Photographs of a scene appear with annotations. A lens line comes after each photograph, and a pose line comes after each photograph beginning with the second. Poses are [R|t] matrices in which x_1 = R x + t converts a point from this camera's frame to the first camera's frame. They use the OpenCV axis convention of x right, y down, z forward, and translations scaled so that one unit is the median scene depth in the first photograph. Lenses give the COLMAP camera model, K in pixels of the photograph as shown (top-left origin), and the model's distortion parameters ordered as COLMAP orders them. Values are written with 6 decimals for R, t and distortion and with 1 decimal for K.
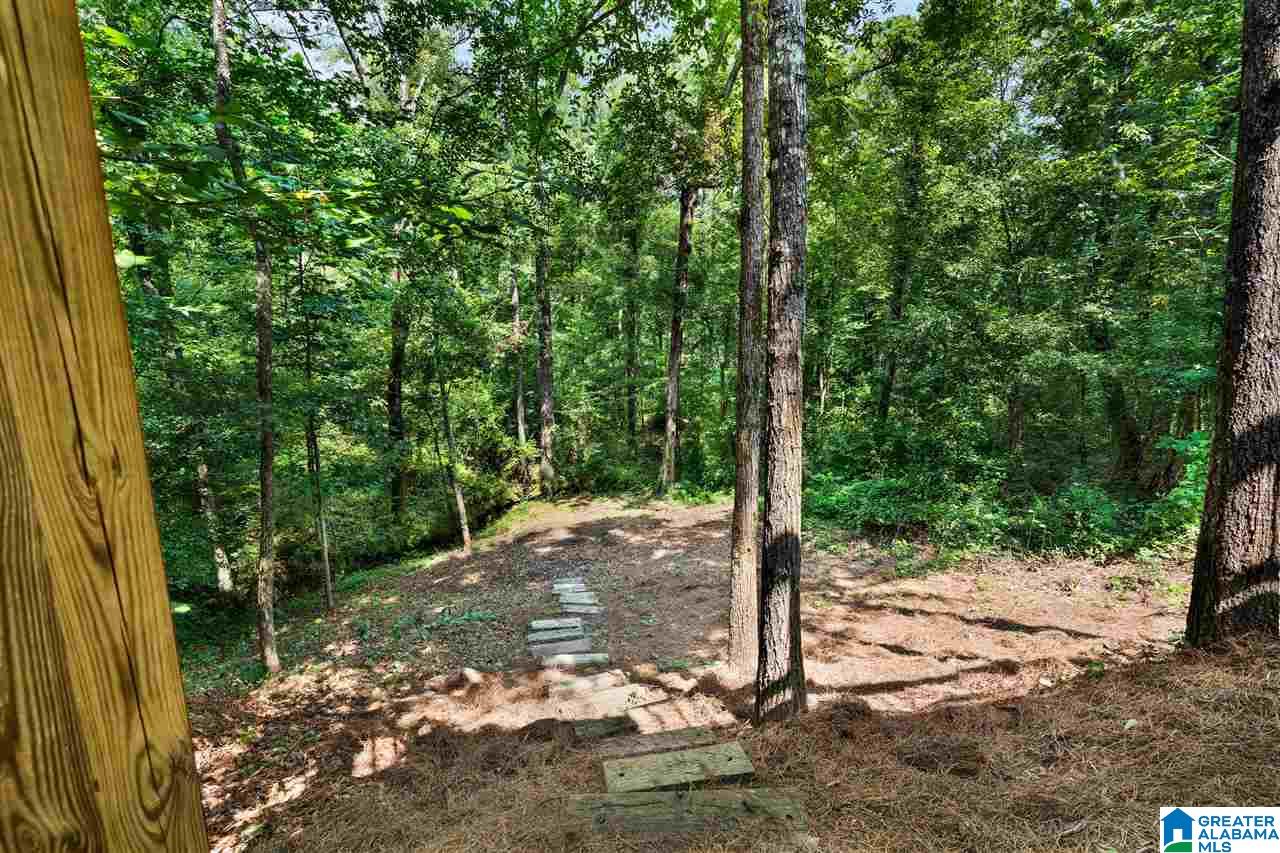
lens RADIAL K [[612.8, 0, 607.0], [0, 612.8, 430.2], [0, 0, 1]] dist [-0.001289, 0.000060]
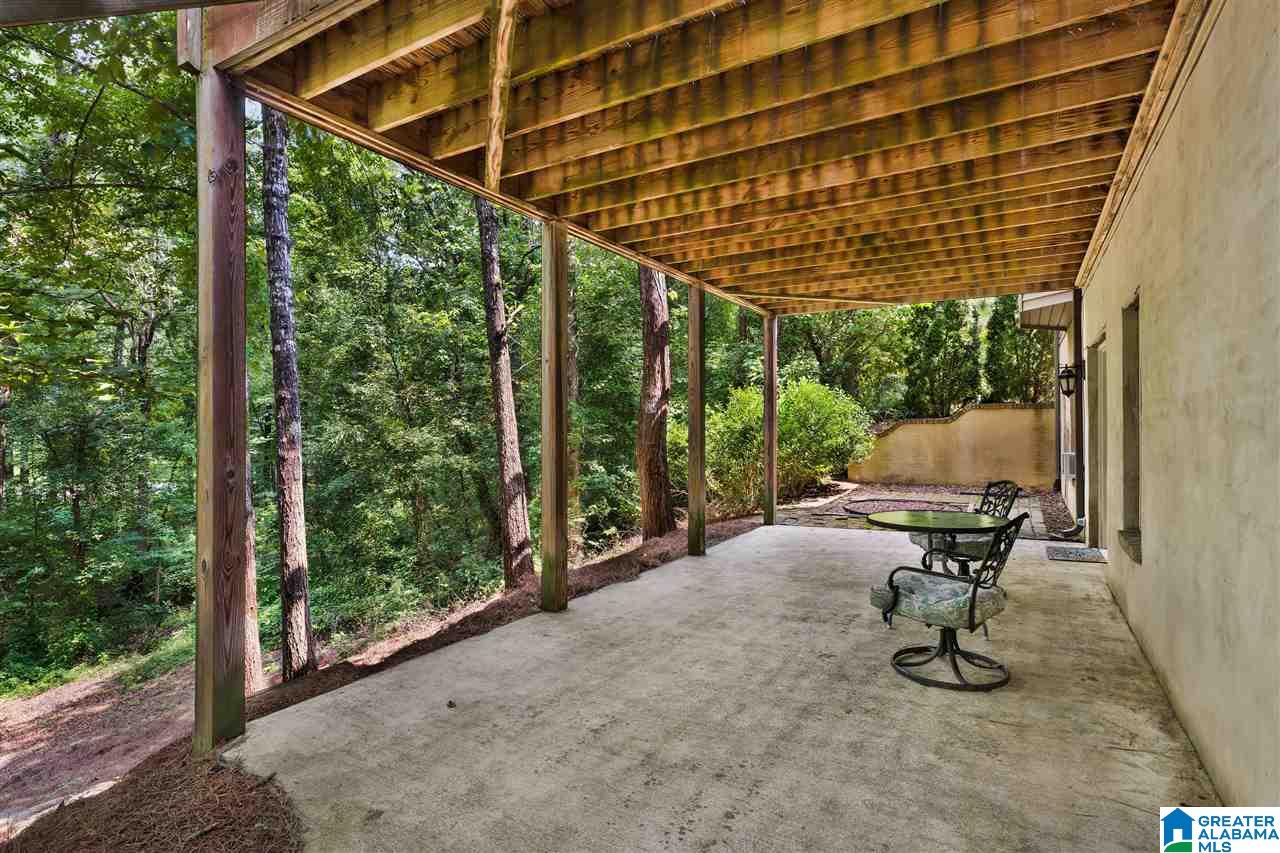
lens RADIAL K [[646.9, 0, 640.0], [0, 646.9, 426.5], [0, 0, 1]] dist [-0.000149, 0.000187]
pose [[0.600741, -0.007461, 0.799409, -0.115919], [0.156349, 0.981743, -0.108330, 0.028792], [-0.784006, 0.190065, 0.590940, -0.169436]]
